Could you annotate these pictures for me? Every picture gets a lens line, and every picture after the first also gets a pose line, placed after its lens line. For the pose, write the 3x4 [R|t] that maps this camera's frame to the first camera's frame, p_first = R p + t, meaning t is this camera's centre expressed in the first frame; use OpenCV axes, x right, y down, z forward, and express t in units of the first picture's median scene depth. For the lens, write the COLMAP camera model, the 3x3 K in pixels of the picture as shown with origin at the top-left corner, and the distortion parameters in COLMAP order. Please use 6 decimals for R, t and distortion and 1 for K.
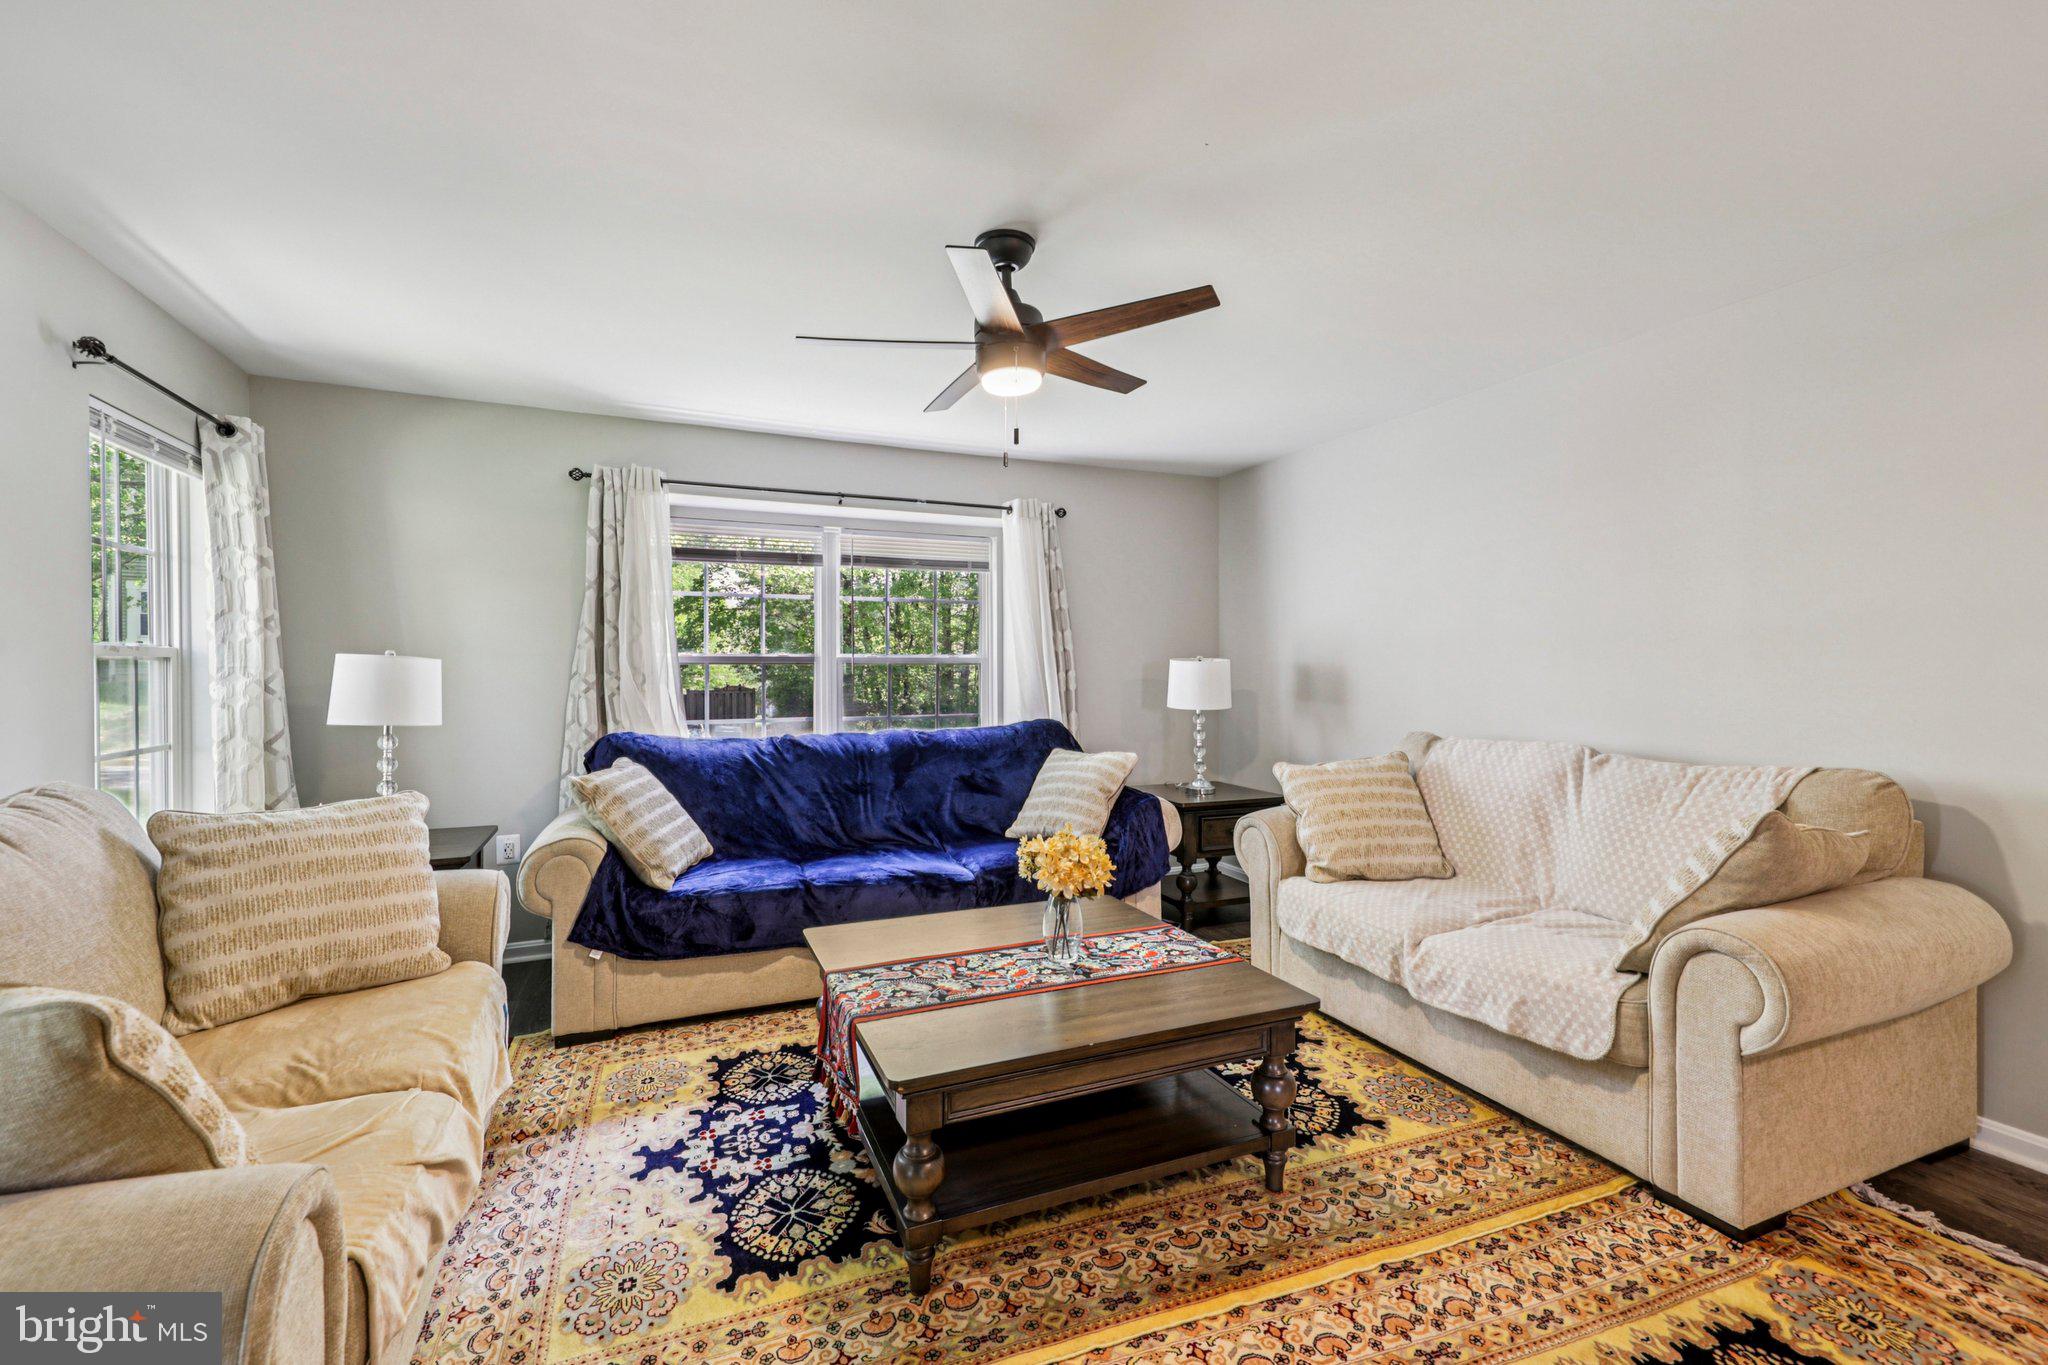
lens RADIAL K [[850.8, 0, 1044.6], [0, 850.8, 682.1], [0, 0, 1]] dist [0.003165, -0.001286]
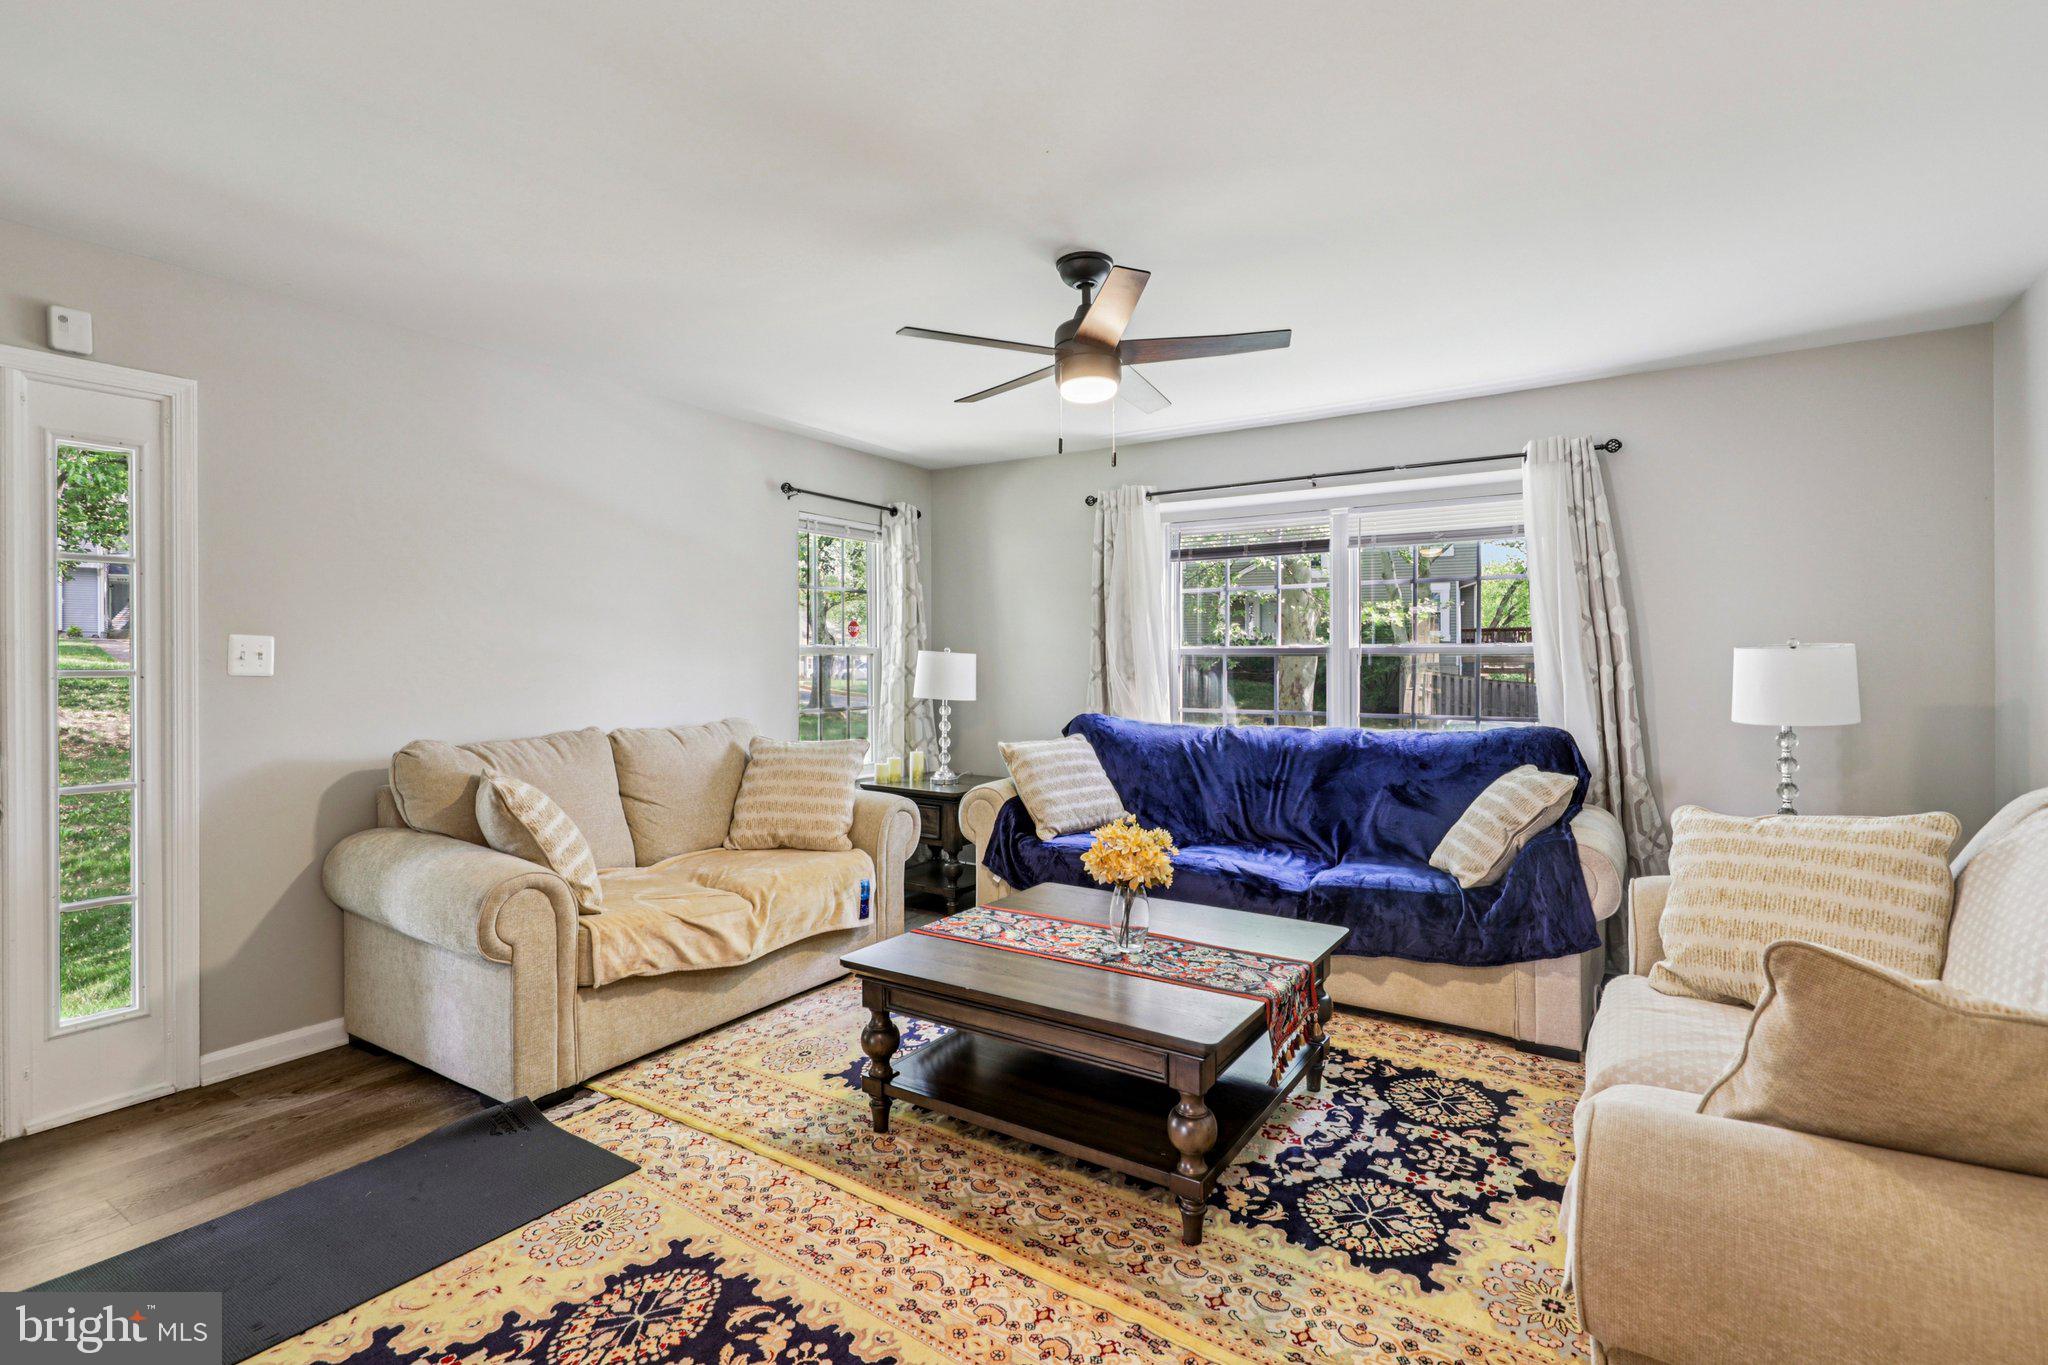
lens RADIAL K [[984.9, 0, 1040.8], [0, 984.9, 680.0], [0, 0, 1]] dist [-0.004636, -0.000343]
pose [[0.549709, 0.016176, -0.835200, 0.665079], [-0.012340, 0.999861, 0.011243, -0.003384], [0.835265, 0.004125, 0.549832, 0.189987]]
